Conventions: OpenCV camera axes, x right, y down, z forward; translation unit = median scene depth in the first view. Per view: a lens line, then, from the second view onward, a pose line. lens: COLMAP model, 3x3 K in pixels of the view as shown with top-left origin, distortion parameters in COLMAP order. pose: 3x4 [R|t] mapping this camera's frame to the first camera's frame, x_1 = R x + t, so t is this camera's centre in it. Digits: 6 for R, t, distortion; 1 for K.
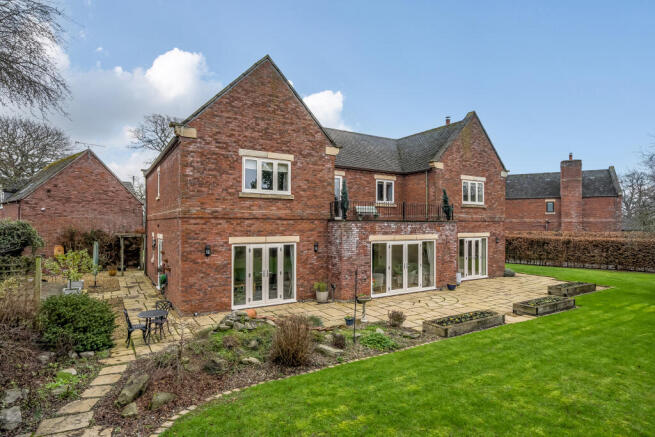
lens RADIAL K [[352.9, 0, 327.6], [0, 352.9, 218.5], [0, 0, 1]] dist [0.000073, 0.000004]
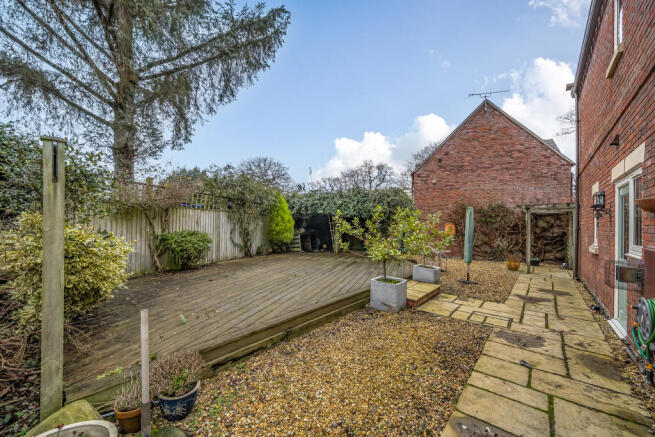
lens RADIAL K [[259.4, 0, 327.3], [0, 259.4, 223.4], [0, 0, 1]] dist [-0.000073, -0.000010]
pose [[0.309377, -0.006517, -0.950917, -0.257723], [0.000139, 0.999977, -0.006808, 0.078346], [0.950940, 0.001974, 0.309370, 0.516826]]
